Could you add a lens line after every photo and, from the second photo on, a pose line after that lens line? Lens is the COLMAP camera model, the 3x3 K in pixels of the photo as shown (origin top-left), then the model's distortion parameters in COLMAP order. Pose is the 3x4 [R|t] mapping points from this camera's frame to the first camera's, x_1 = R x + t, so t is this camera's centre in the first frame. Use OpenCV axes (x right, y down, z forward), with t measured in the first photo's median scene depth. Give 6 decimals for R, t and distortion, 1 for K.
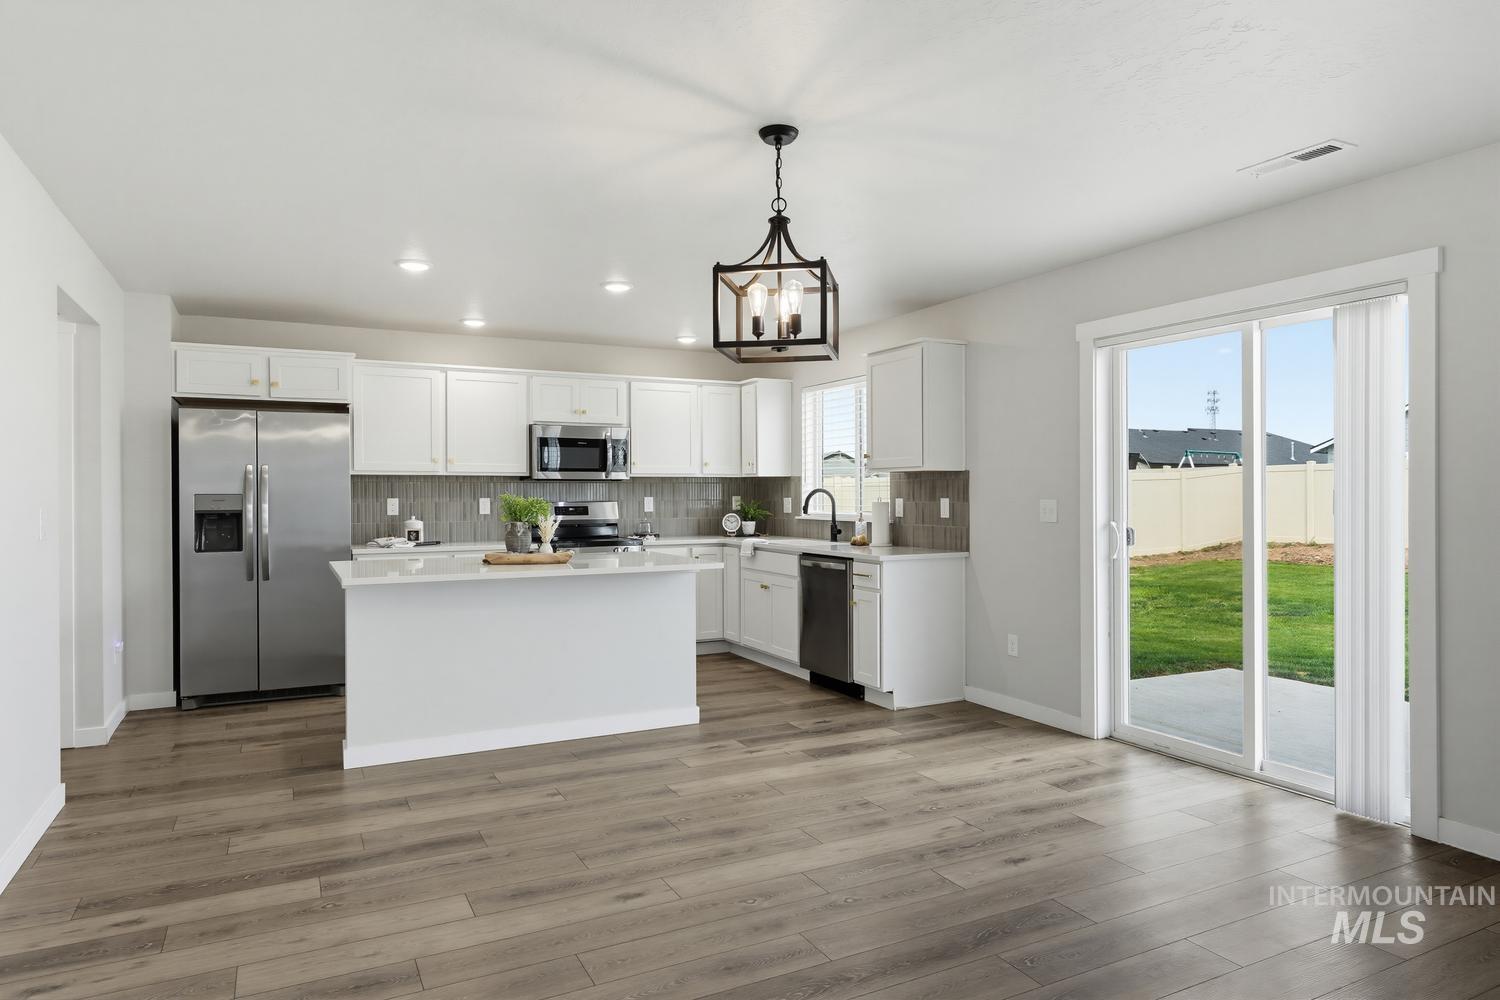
lens RADIAL K [[920.9, 0, 757.4], [0, 920.9, 497.4], [0, 0, 1]] dist [0.001086, 0.000811]
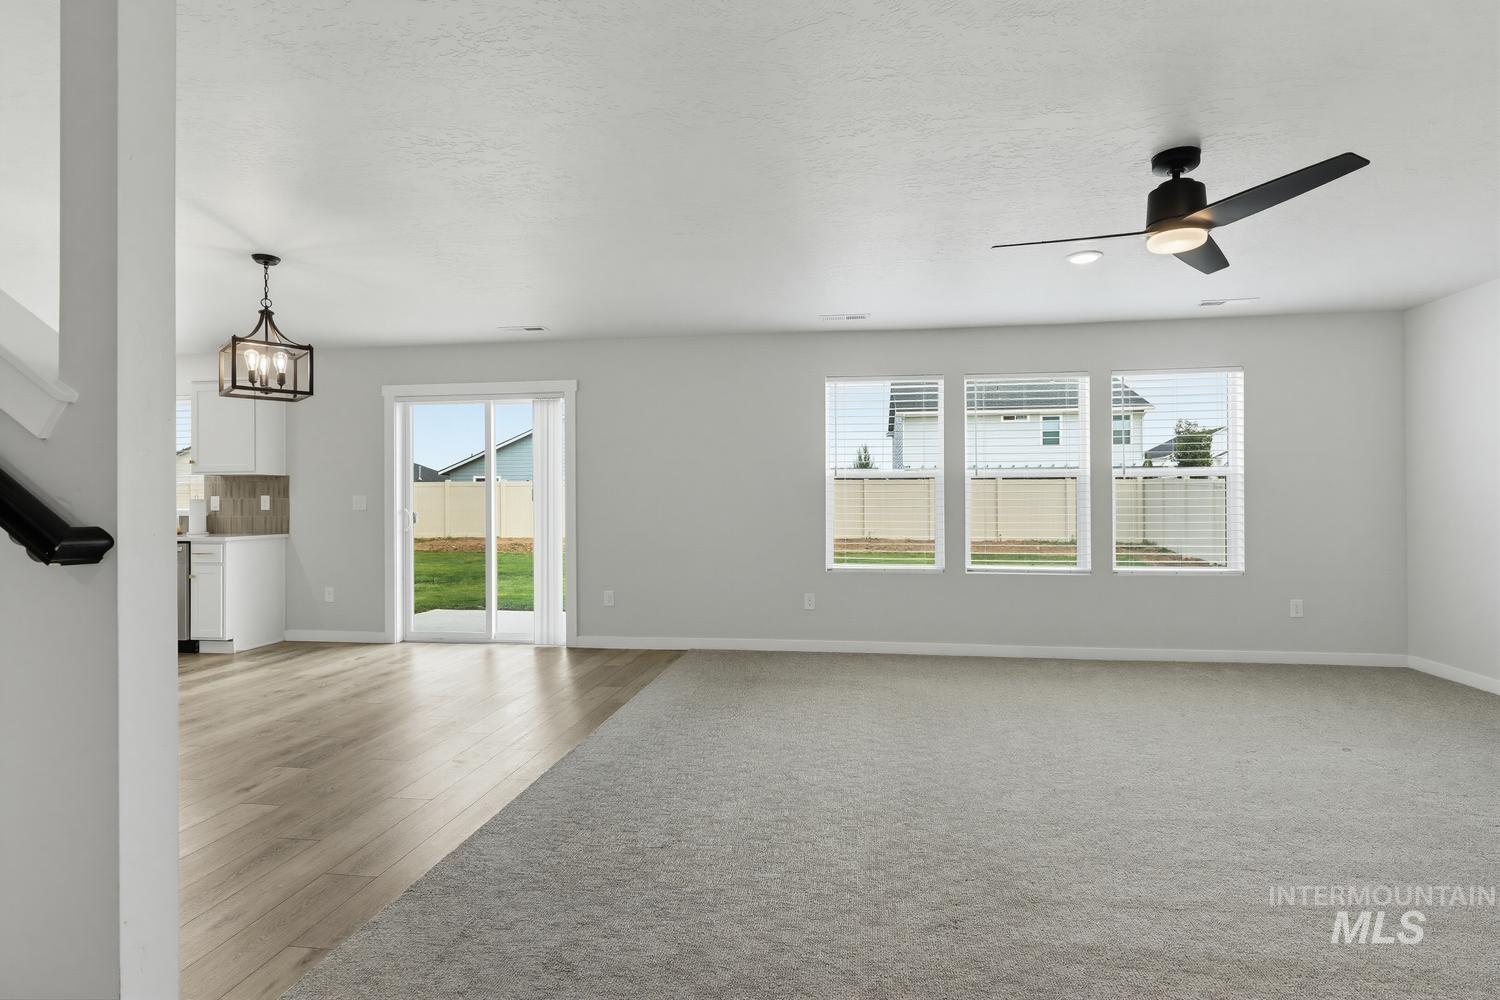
lens RADIAL K [[762.9, 0, 751.1], [0, 762.9, 497.1], [0, 0, 1]] dist [0.003119, -0.000455]
pose [[0.583492, 0.007863, 0.812081, -0.294242], [0.005945, 0.999885, -0.013953, 0.023362], [-0.812097, 0.012969, 0.583378, -0.239607]]
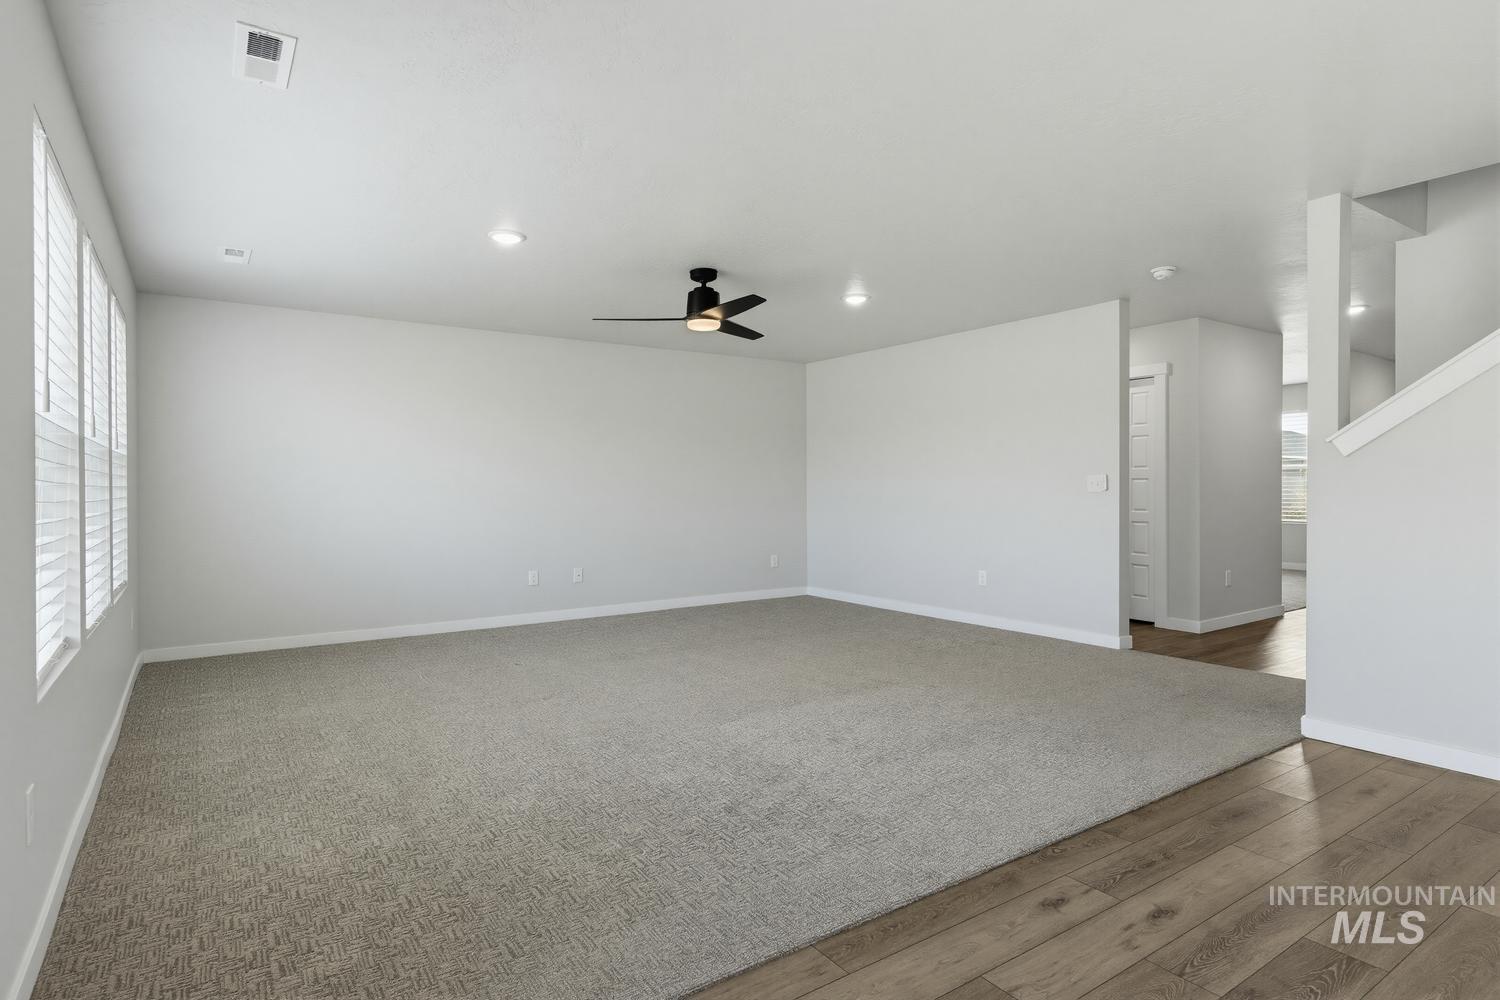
lens RADIAL K [[797.0, 0, 745.6], [0, 797.0, 495.9], [0, 0, 1]] dist [-0.001892, -0.000692]
pose [[-0.992384, 0.009126, -0.122846, 0.326667], [0.007262, 0.999852, 0.015609, 0.015519], [0.122970, 0.014598, -0.992303, 0.646782]]
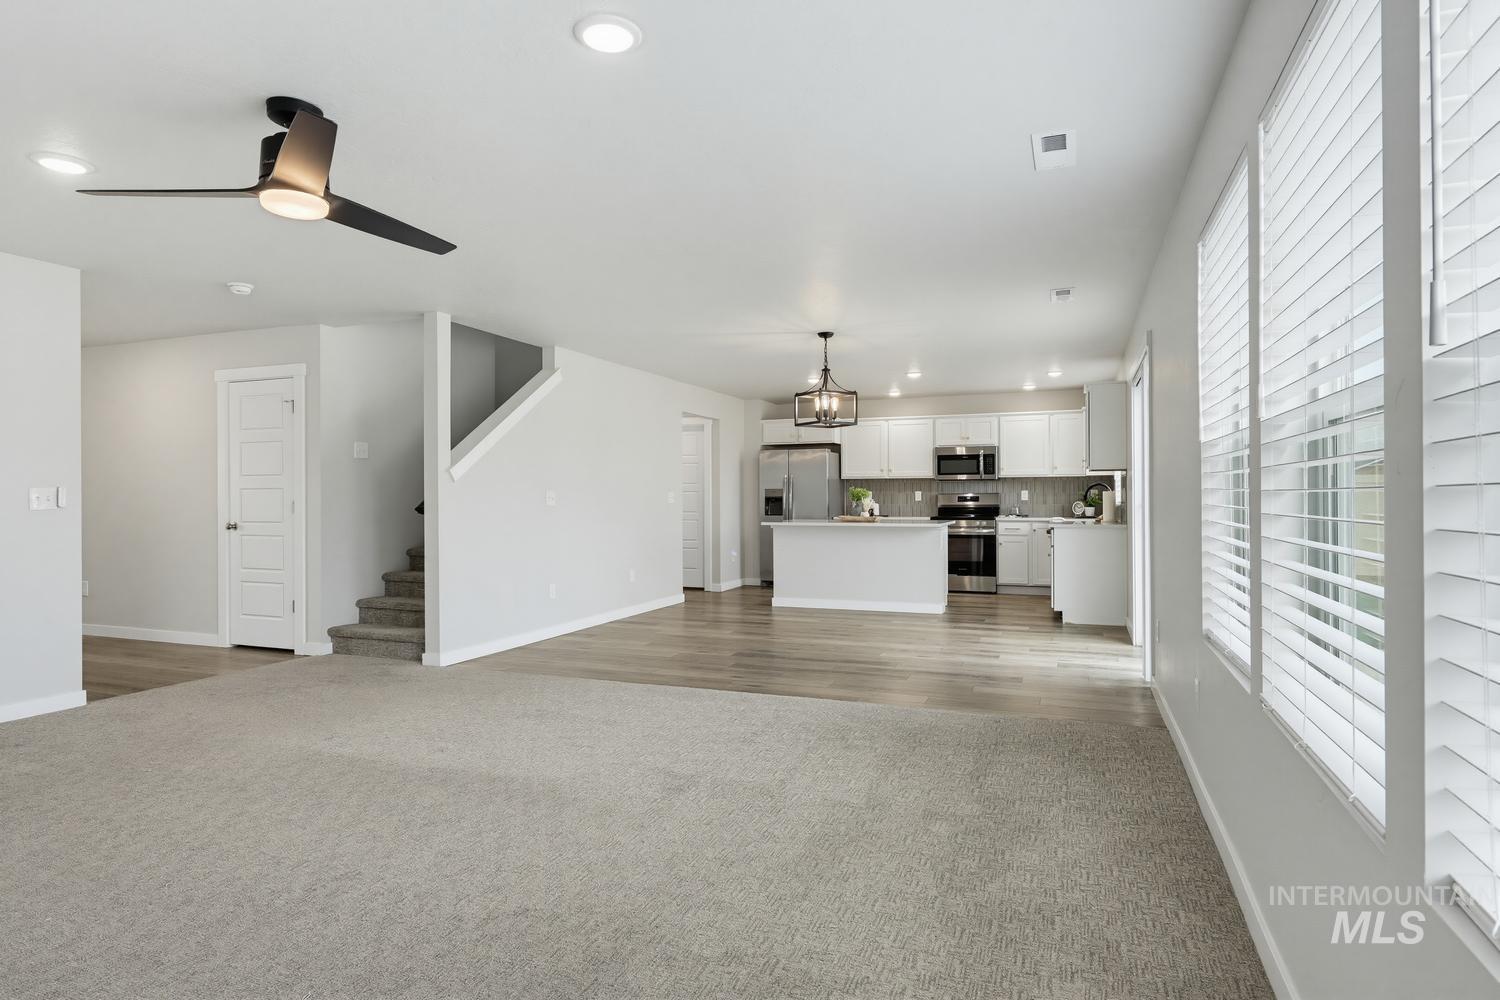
lens RADIAL K [[821.1, 0, 759.1], [0, 821.1, 499.2], [0, 0, 1]] dist [-0.000057, -0.000831]
pose [[0.664249, 0.001759, -0.747509, 0.791888], [-0.002525, 0.999997, 0.000110, 0.019322], [0.747507, 0.001814, 0.664251, -0.291105]]
